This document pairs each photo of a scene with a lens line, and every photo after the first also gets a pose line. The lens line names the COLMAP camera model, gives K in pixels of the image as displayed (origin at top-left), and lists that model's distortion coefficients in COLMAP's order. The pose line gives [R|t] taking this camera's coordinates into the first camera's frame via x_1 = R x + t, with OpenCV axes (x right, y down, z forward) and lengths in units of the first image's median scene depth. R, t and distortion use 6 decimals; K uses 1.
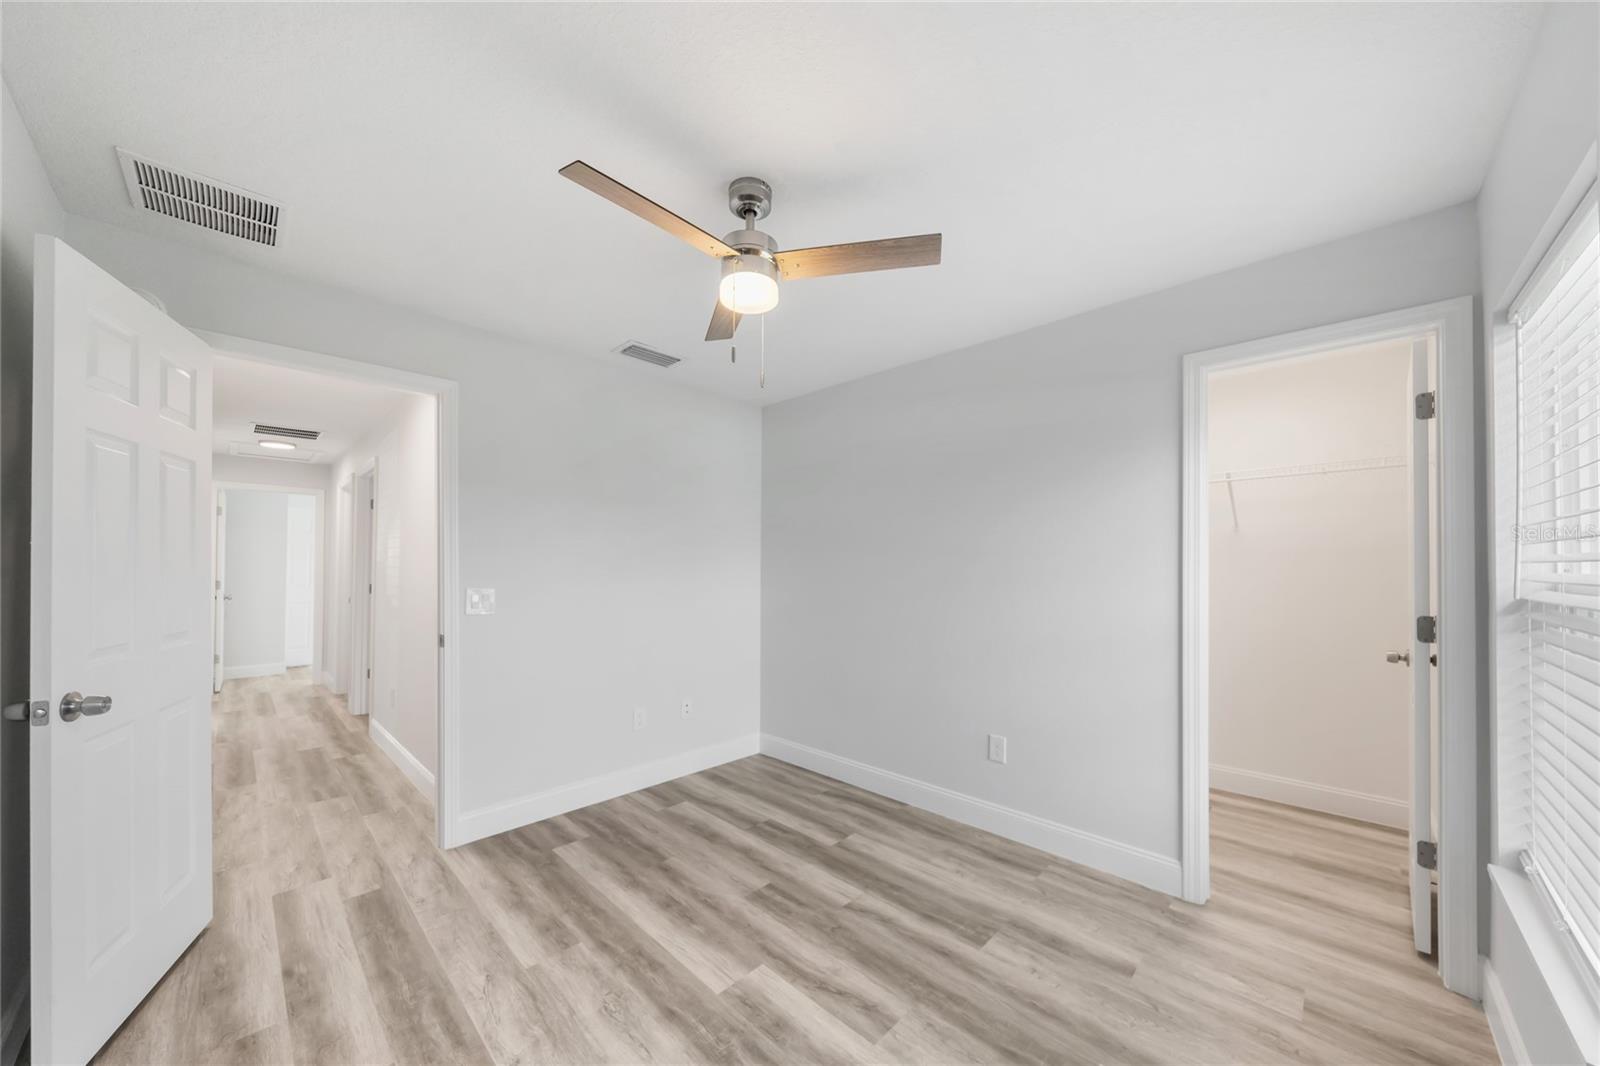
lens RADIAL K [[561.3, 0, 805.5], [0, 561.3, 563.7], [0, 0, 1]] dist [-0.003813, -0.000019]
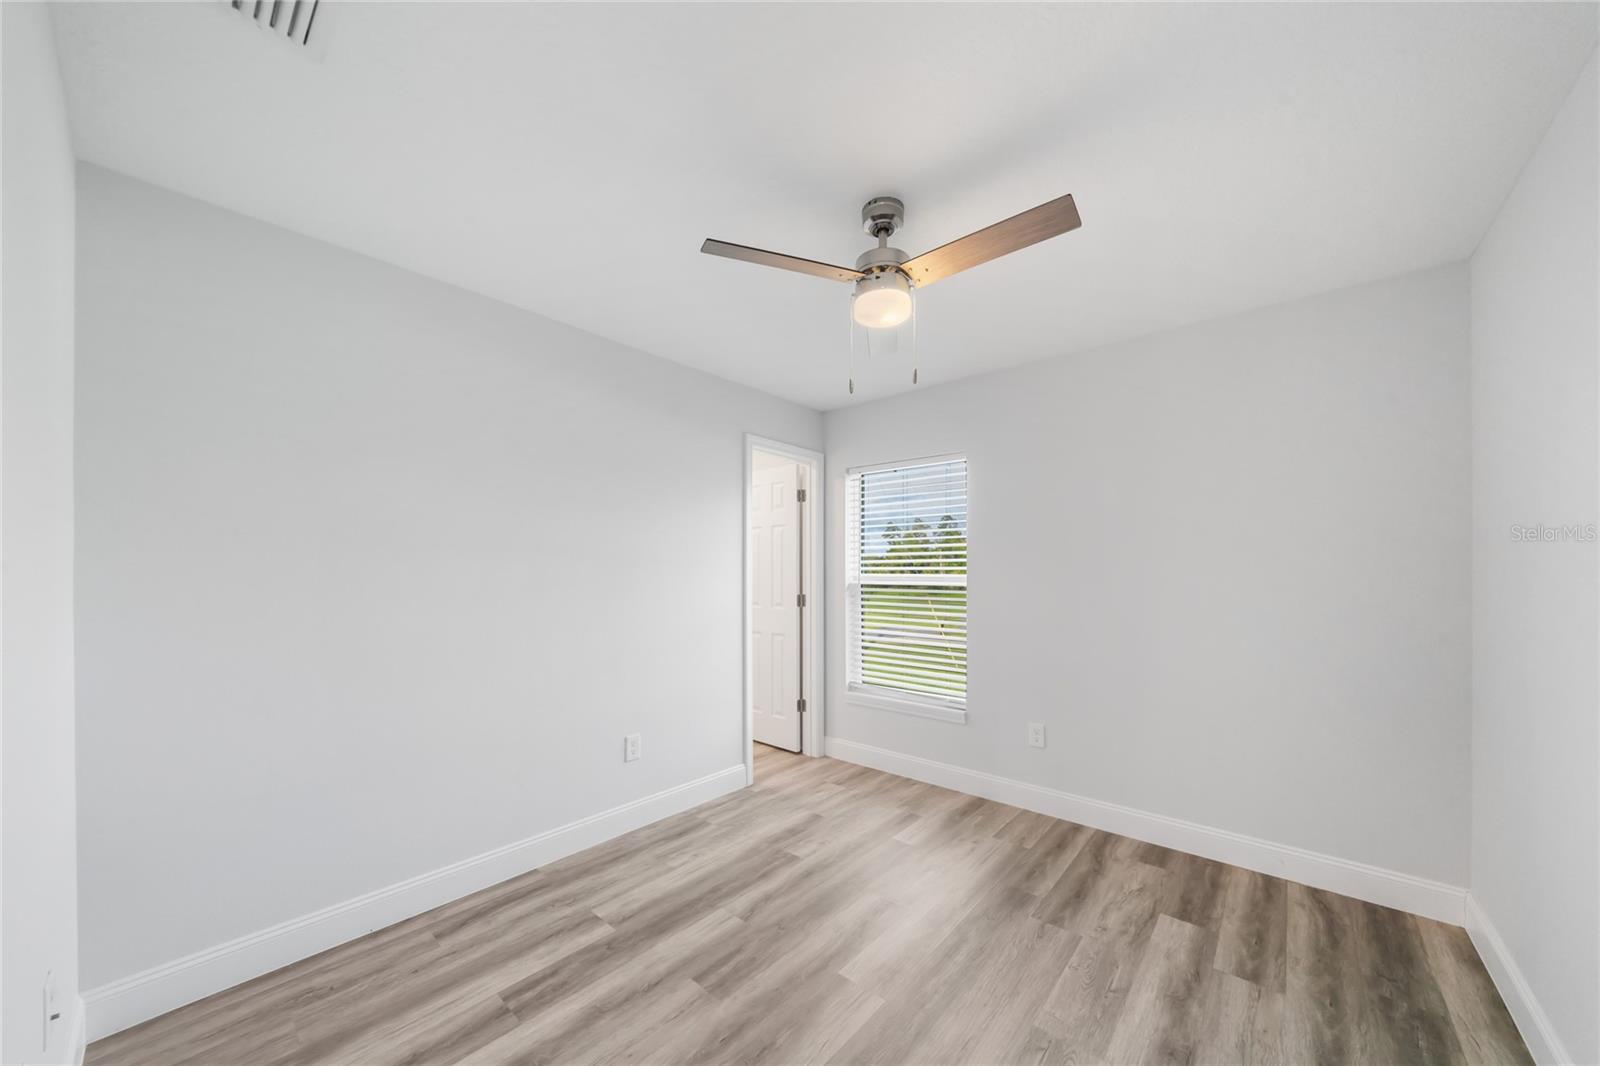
lens RADIAL K [[561.3, 0, 808.3], [0, 561.3, 572.3], [0, 0, 1]] dist [-0.003813, -0.000019]
pose [[-0.054819, -0.003175, 0.998491, -0.823130], [-0.008402, 0.999961, 0.002718, 0.003403], [-0.998461, -0.008241, -0.054843, 0.863286]]
